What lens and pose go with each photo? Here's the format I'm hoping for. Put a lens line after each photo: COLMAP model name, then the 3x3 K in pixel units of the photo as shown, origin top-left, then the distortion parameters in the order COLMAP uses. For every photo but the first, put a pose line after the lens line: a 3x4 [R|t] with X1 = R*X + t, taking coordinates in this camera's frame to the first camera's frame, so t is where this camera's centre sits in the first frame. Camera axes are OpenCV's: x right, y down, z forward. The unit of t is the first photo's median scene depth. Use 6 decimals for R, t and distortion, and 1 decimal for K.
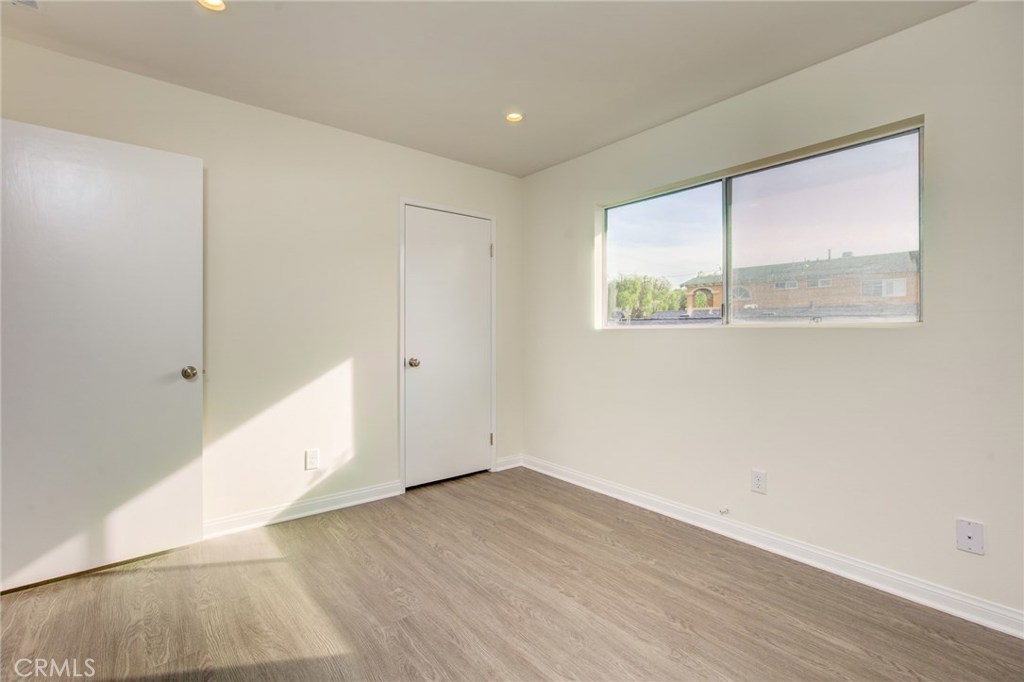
lens RADIAL K [[464.3, 0, 508.4], [0, 464.3, 325.4], [0, 0, 1]] dist [-0.004309, 0.001082]
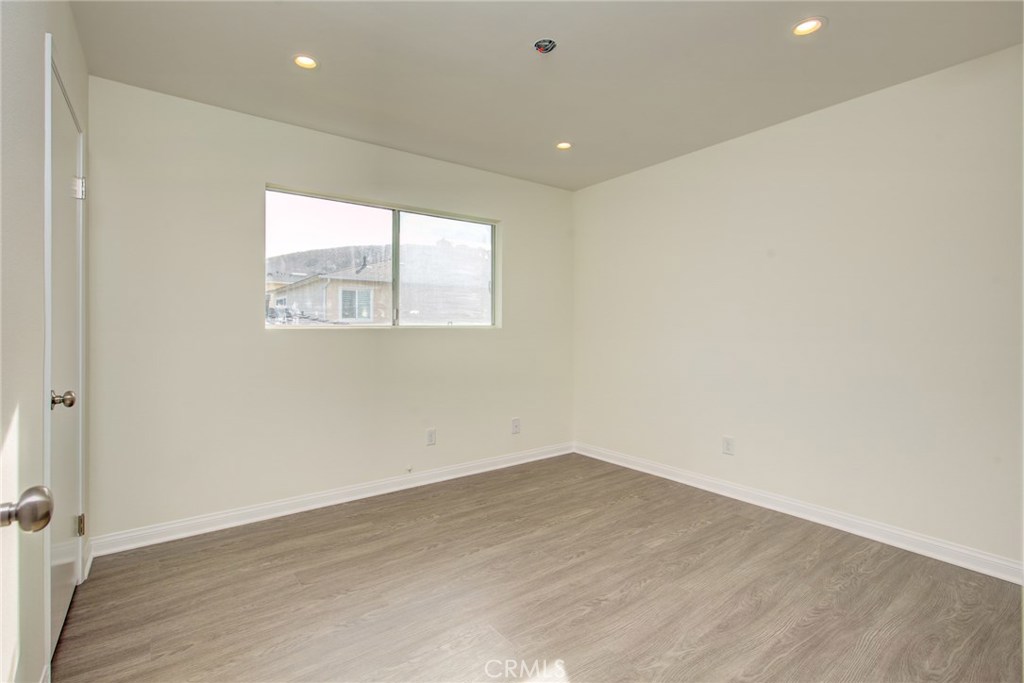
lens RADIAL K [[464.3, 0, 508.4], [0, 464.3, 325.9], [0, 0, 1]] dist [-0.004309, 0.001082]
pose [[0.041840, 0.011359, 0.999060, -0.825745], [-0.008967, 0.999899, -0.010993, 0.011755], [-0.999084, -0.008499, 0.041938, 0.675466]]
